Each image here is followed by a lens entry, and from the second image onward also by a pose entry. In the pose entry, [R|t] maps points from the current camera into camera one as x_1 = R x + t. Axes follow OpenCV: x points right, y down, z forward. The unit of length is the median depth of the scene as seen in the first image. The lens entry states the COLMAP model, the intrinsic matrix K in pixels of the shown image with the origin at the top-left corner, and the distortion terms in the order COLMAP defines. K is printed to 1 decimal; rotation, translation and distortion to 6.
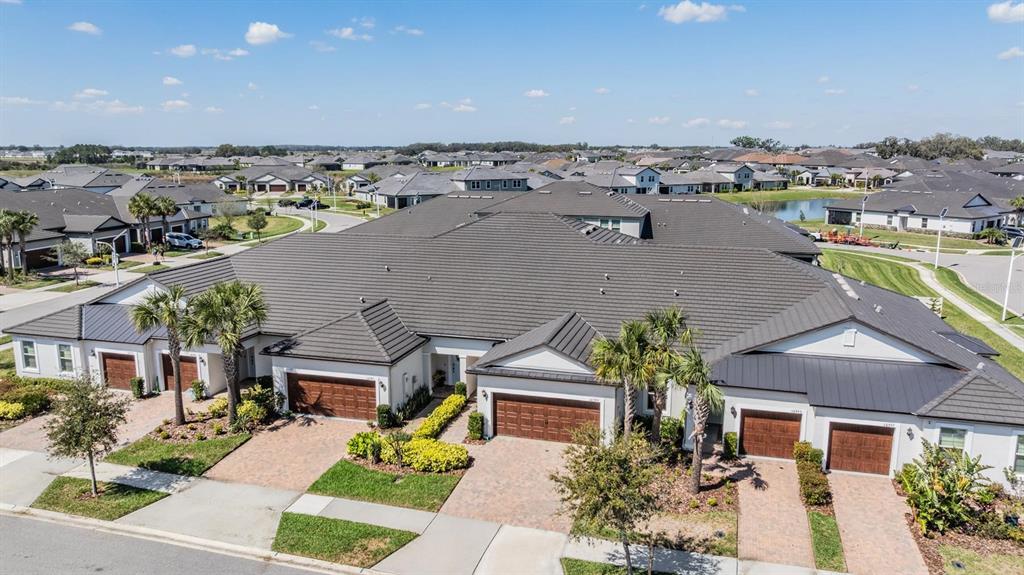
lens RADIAL K [[732.7, 0, 510.0], [0, 732.7, 285.7], [0, 0, 1]] dist [-0.020629, -0.000263]
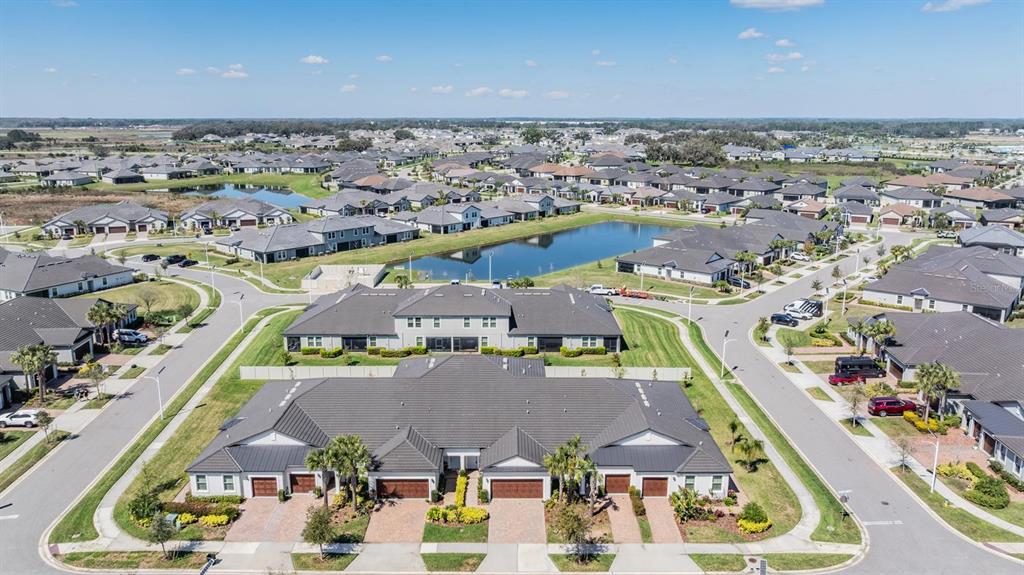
lens RADIAL K [[737.2, 0, 506.8], [0, 737.2, 302.6], [0, 0, 1]] dist [-0.016150, -0.000978]
pose [[0.960690, -0.069851, 0.268694, -0.461418], [0.053086, 0.996191, 0.069172, -0.449709], [-0.272502, -0.052189, 0.960739, -0.898068]]
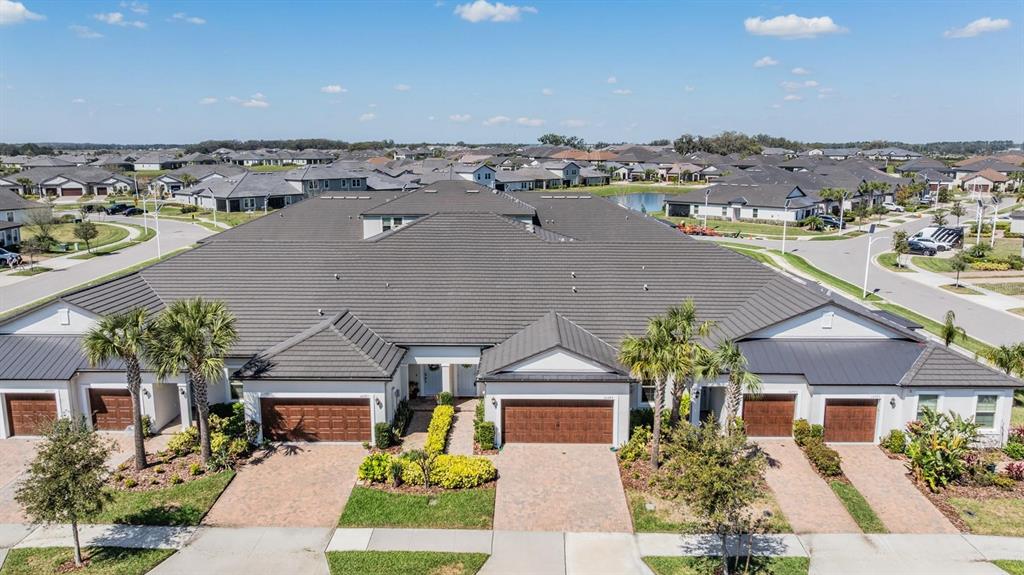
lens RADIAL K [[739.1, 0, 512.0], [0, 739.1, 287.5], [0, 0, 1]] dist [-0.023271, 0.003281]
pose [[0.964998, -0.049466, 0.257550, -0.234255], [0.048394, 0.998773, 0.010503, -0.010801], [-0.257753, 0.002328, 0.966208, 0.048053]]
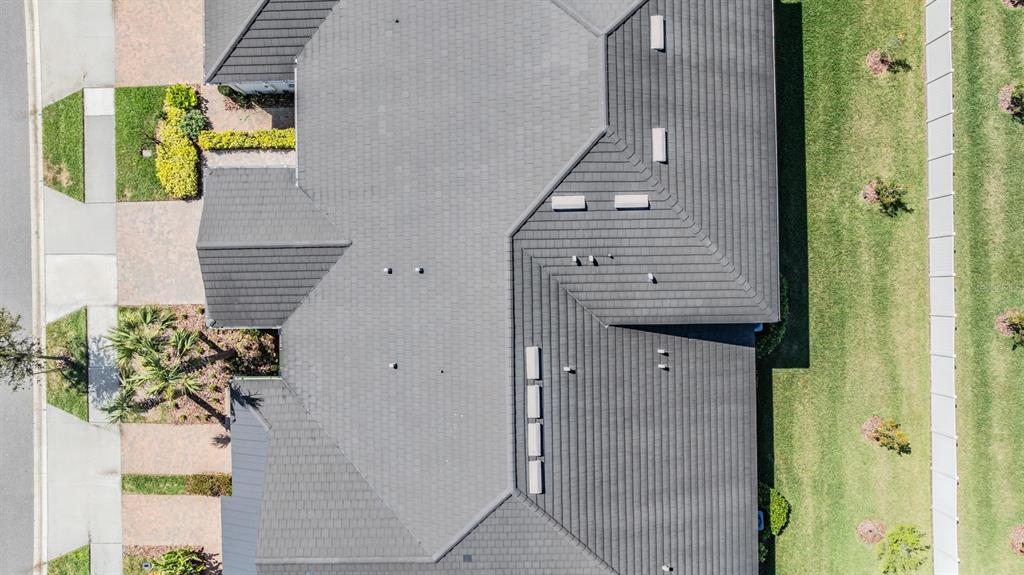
lens RADIAL K [[739.1, 0, 512.0], [0, 739.1, 287.5], [0, 0, 1]] dist [-0.023271, 0.003281]
pose [[0.295590, 0.954964, -0.025902, 0.221476], [-0.170964, 0.079556, 0.982060, -0.827107], [0.939893, -0.285859, 0.186780, 1.050998]]
